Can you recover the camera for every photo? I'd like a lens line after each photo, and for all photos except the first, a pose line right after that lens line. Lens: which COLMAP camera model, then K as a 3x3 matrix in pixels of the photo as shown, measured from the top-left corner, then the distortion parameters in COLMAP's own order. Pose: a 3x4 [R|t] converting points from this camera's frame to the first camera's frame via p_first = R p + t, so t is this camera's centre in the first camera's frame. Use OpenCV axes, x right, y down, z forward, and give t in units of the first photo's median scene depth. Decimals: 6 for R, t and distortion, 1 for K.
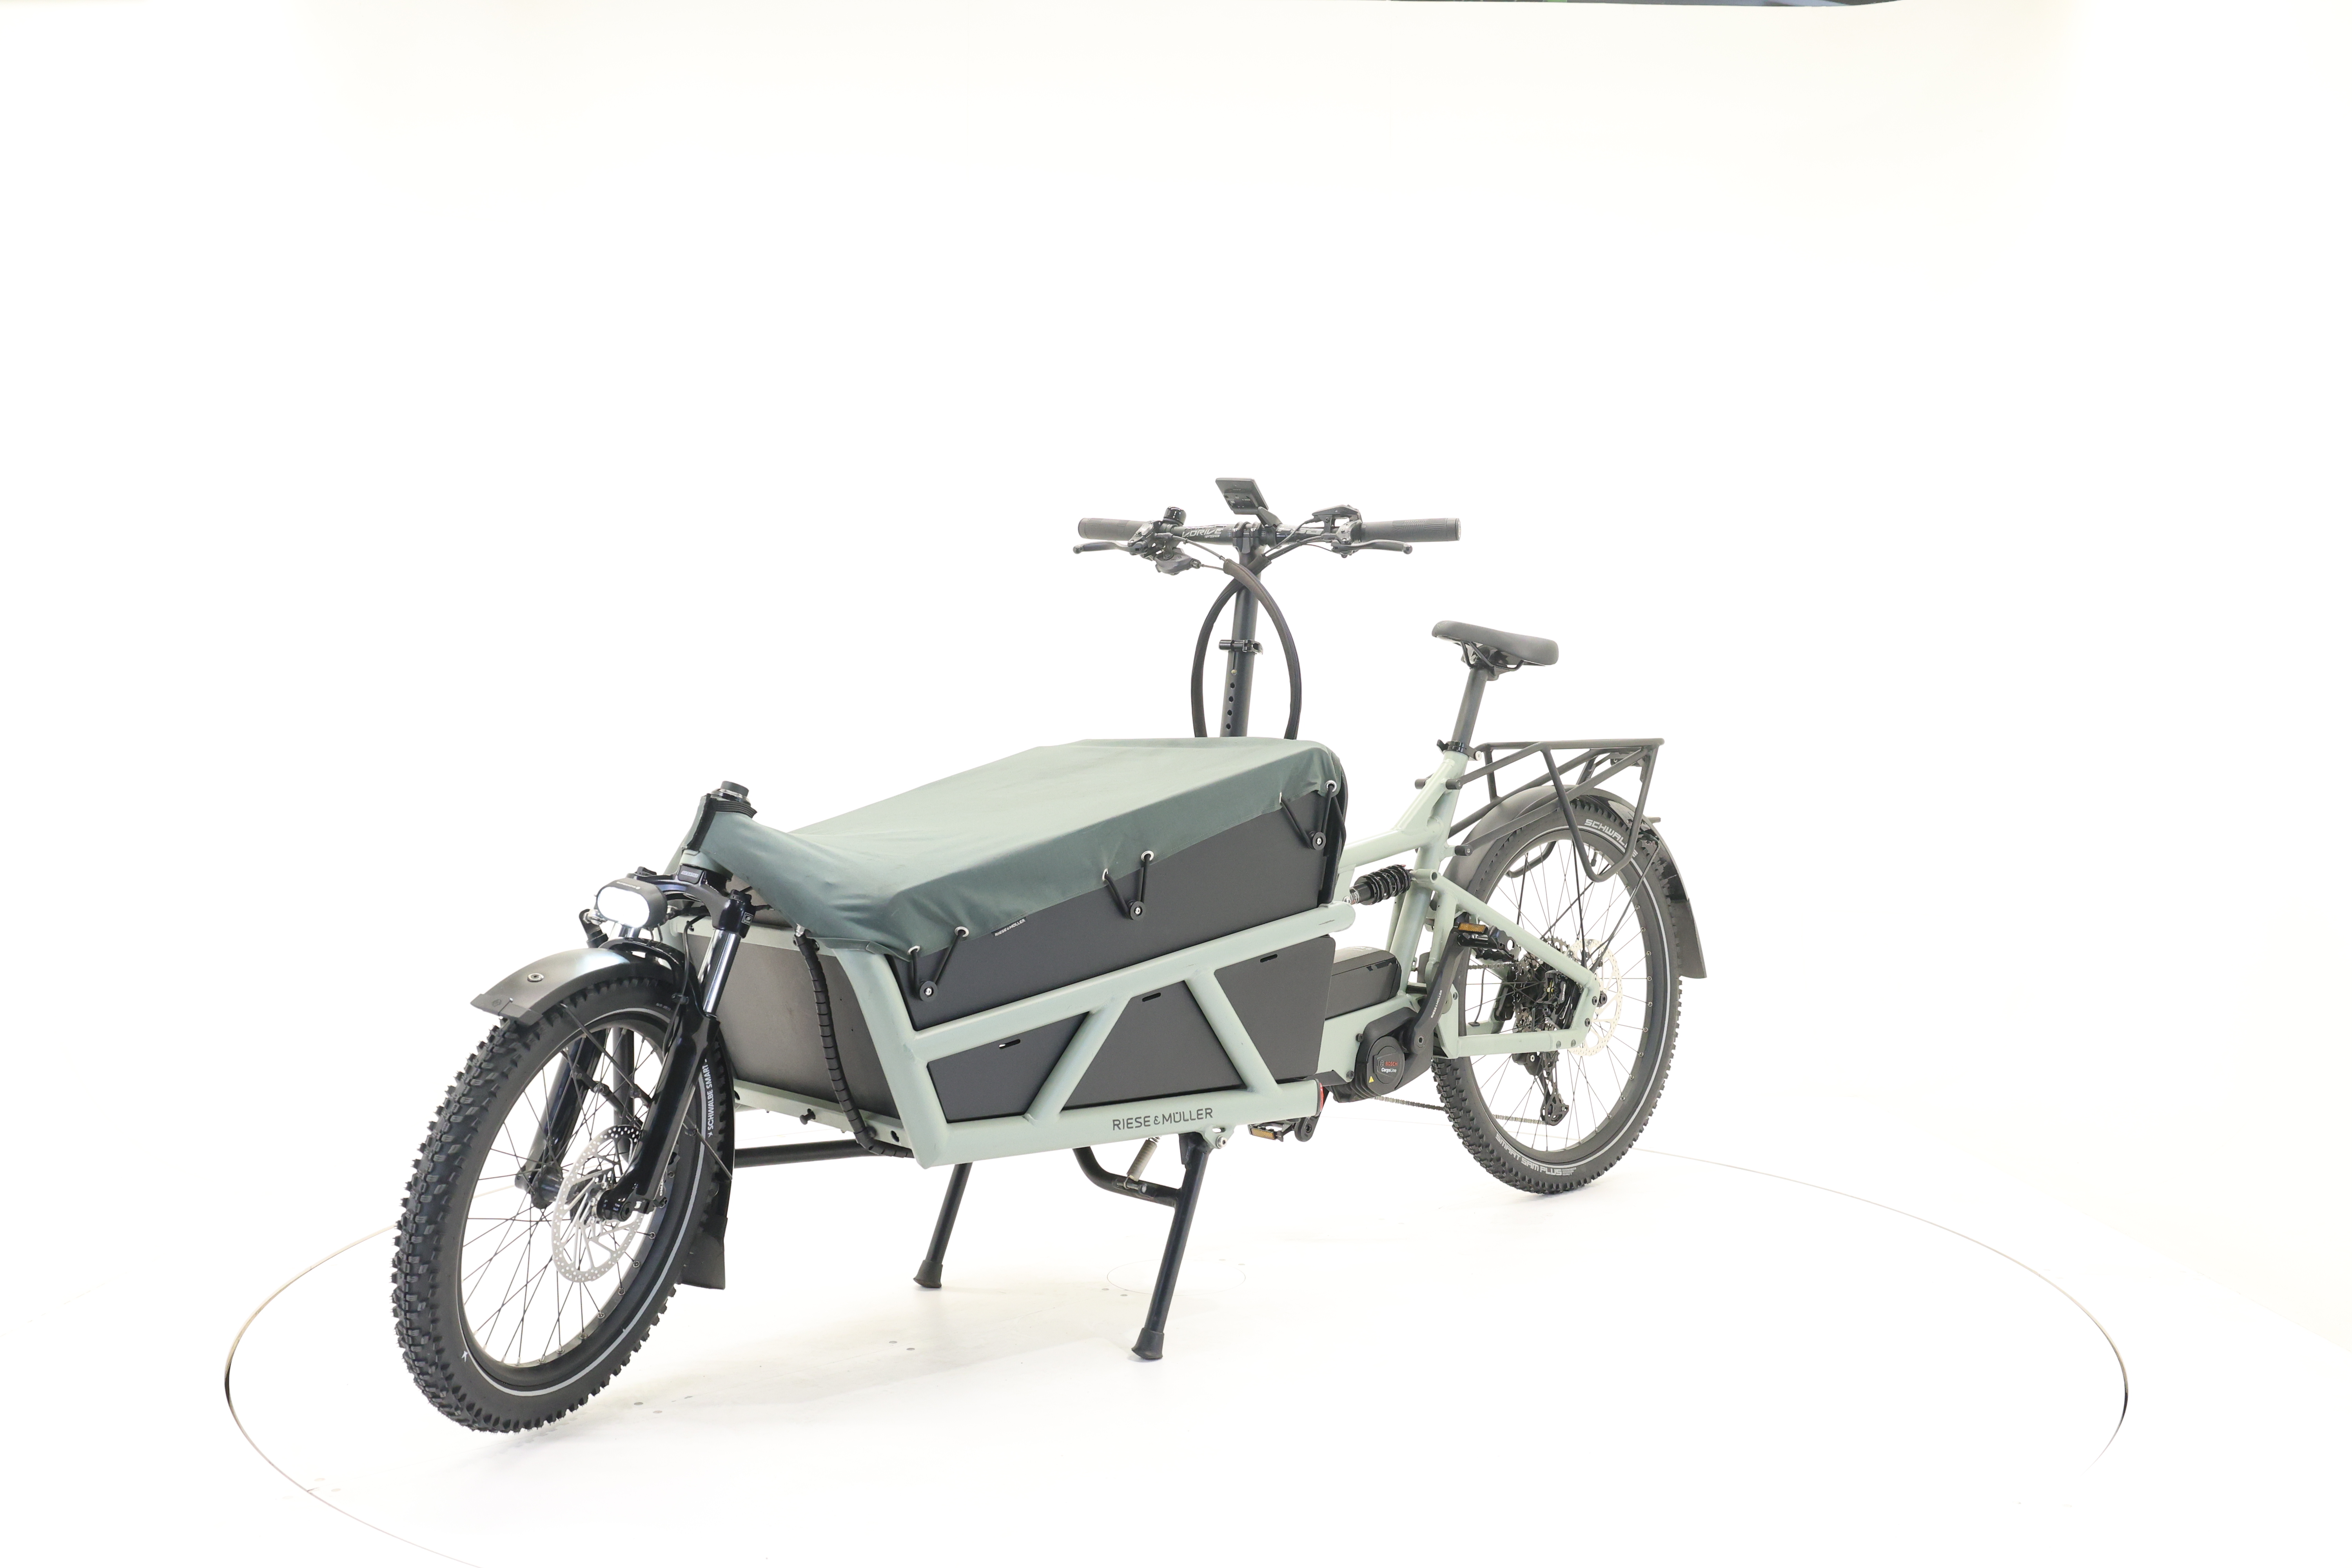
lens RADIAL K [[2065.5, 0, 1184.1], [0, 2065.5, 776.9], [0, 0, 1]] dist [-0.029246, 0.036847]
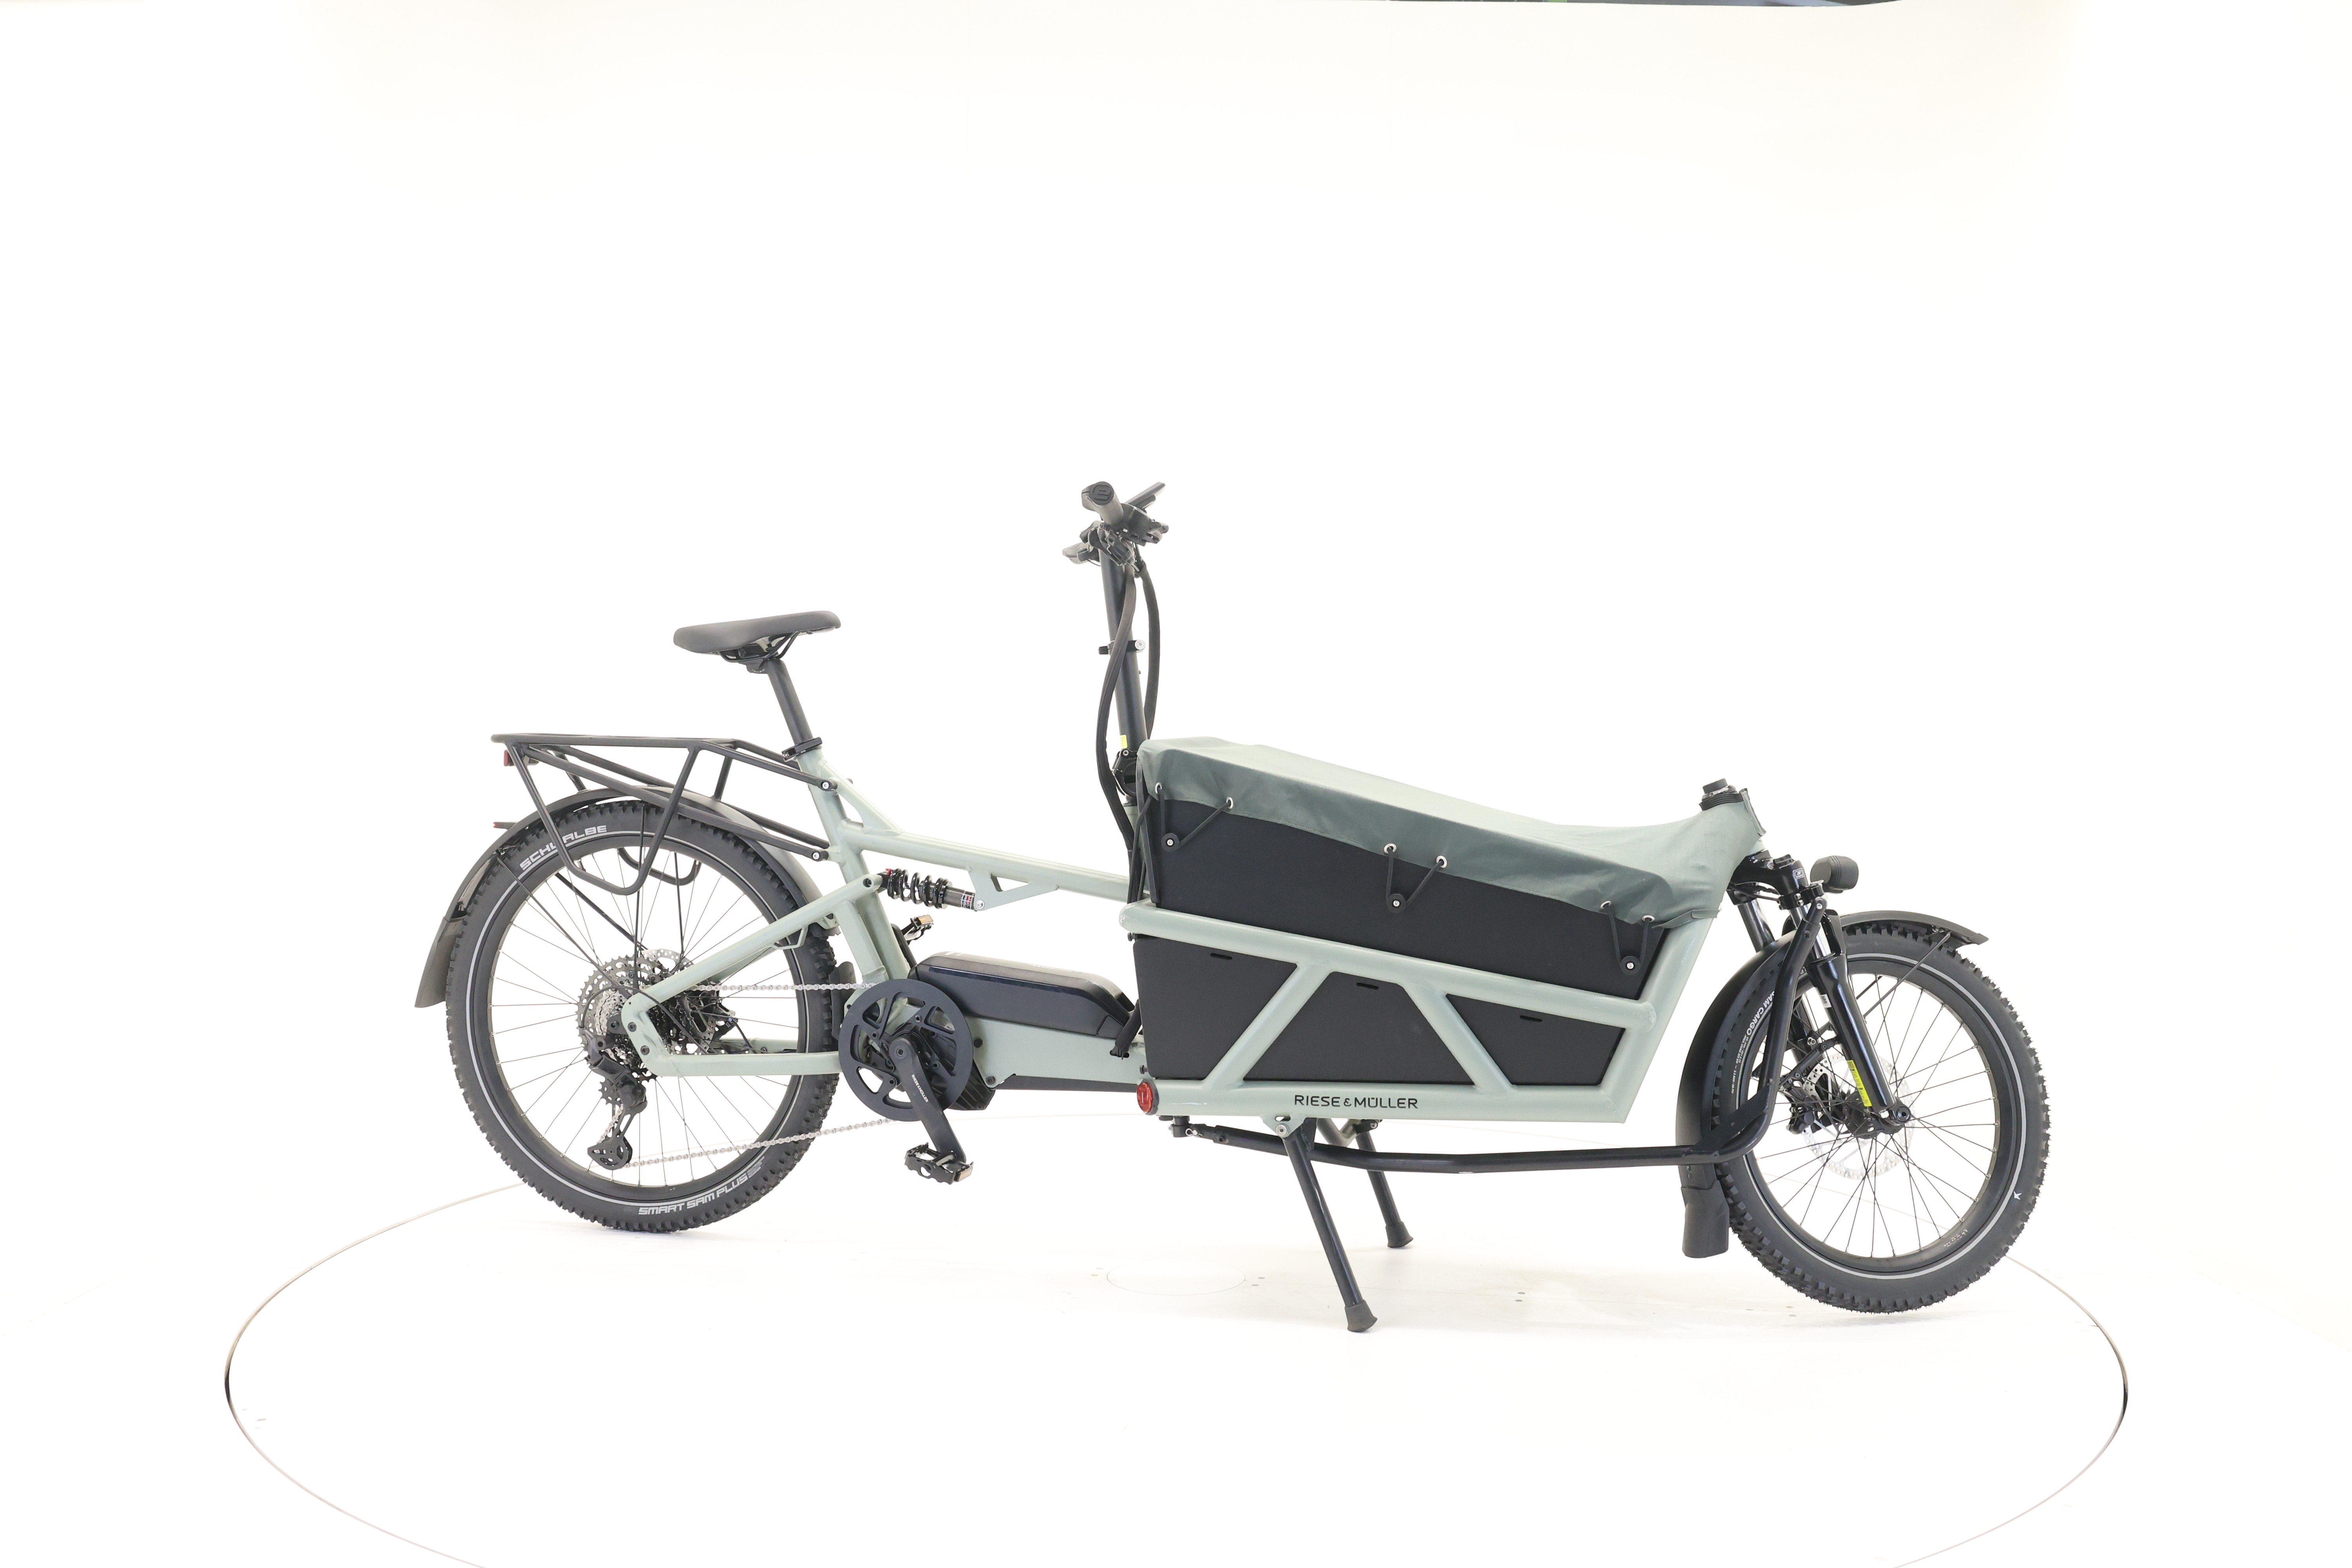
lens RADIAL K [[2065.5, 0, 1171.0], [0, 2065.5, 783.3], [0, 0, 1]] dist [-0.029246, 0.036847]
pose [[-0.550752, -0.027696, 0.834209, -0.839645], [0.010144, 0.999153, 0.039869, -0.037091], [-0.834607, 0.030421, -0.550005, 1.561484]]
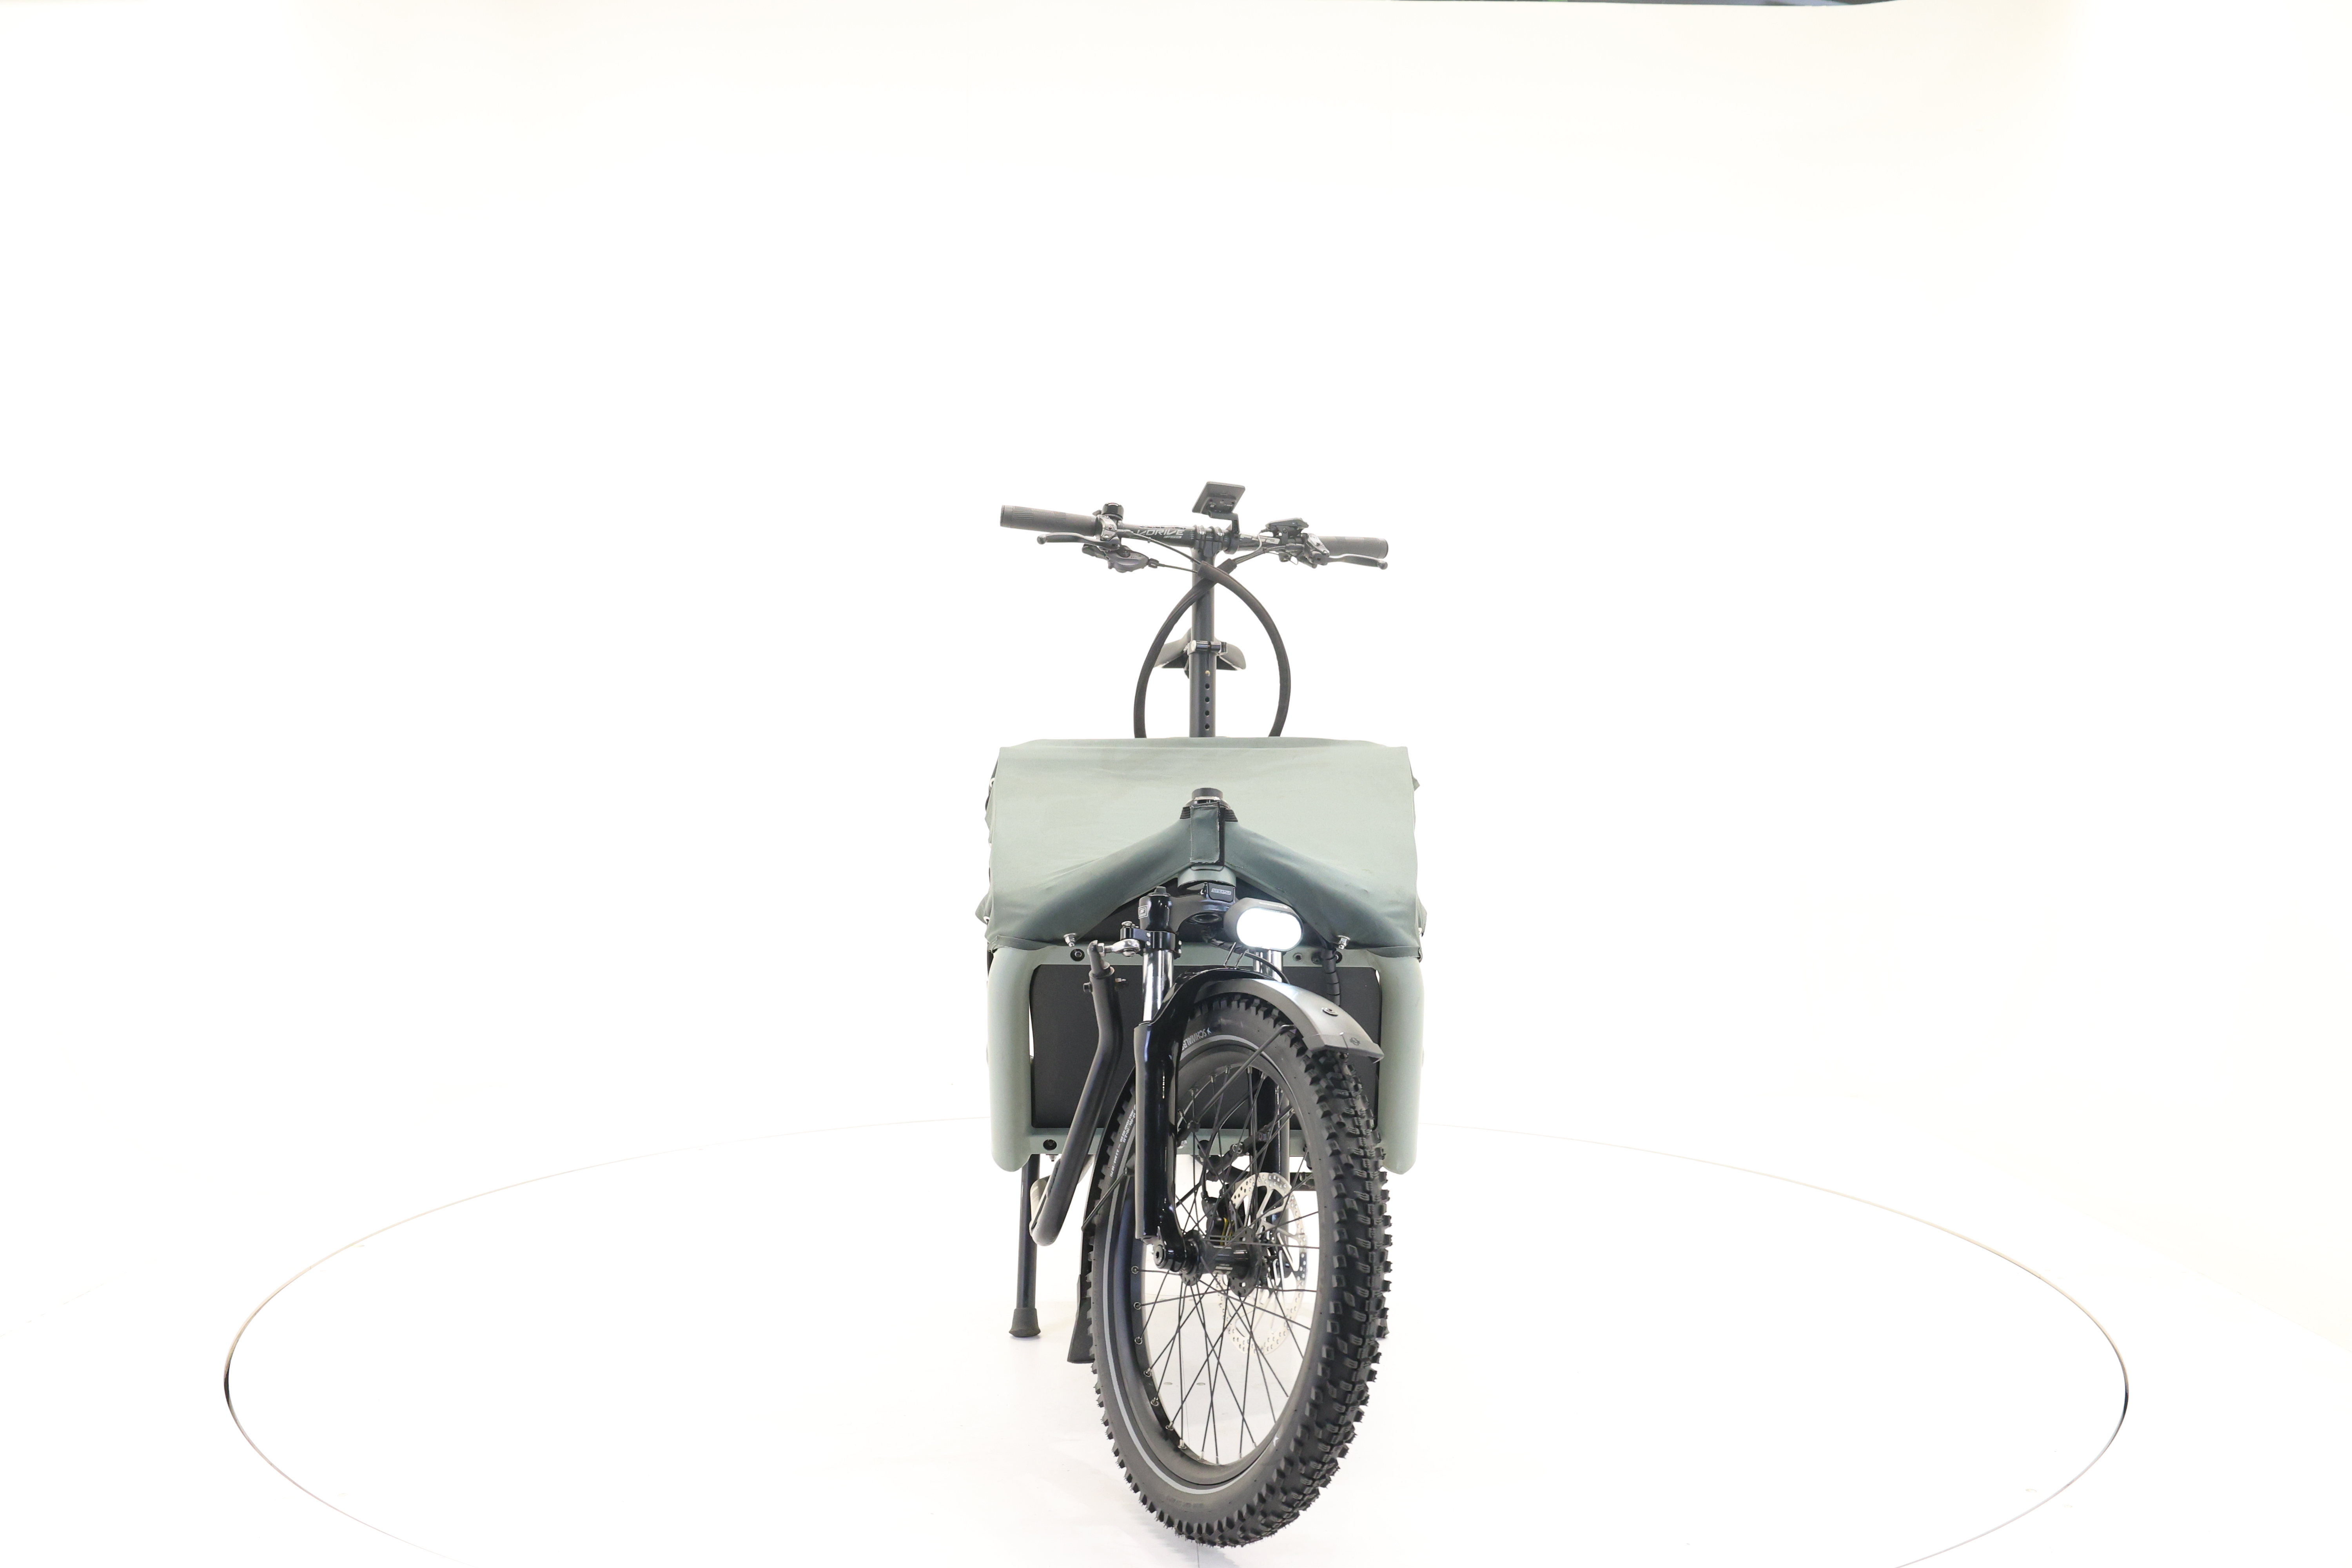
lens RADIAL K [[2065.5, 0, 1173.9], [0, 2065.5, 773.6], [0, 0, 1]] dist [-0.029246, 0.036847]
pose [[0.687524, -0.016256, 0.725980, -0.733826], [0.014740, 0.999856, 0.008430, -0.010140], [-0.726012, 0.004905, 0.687665, 0.315782]]
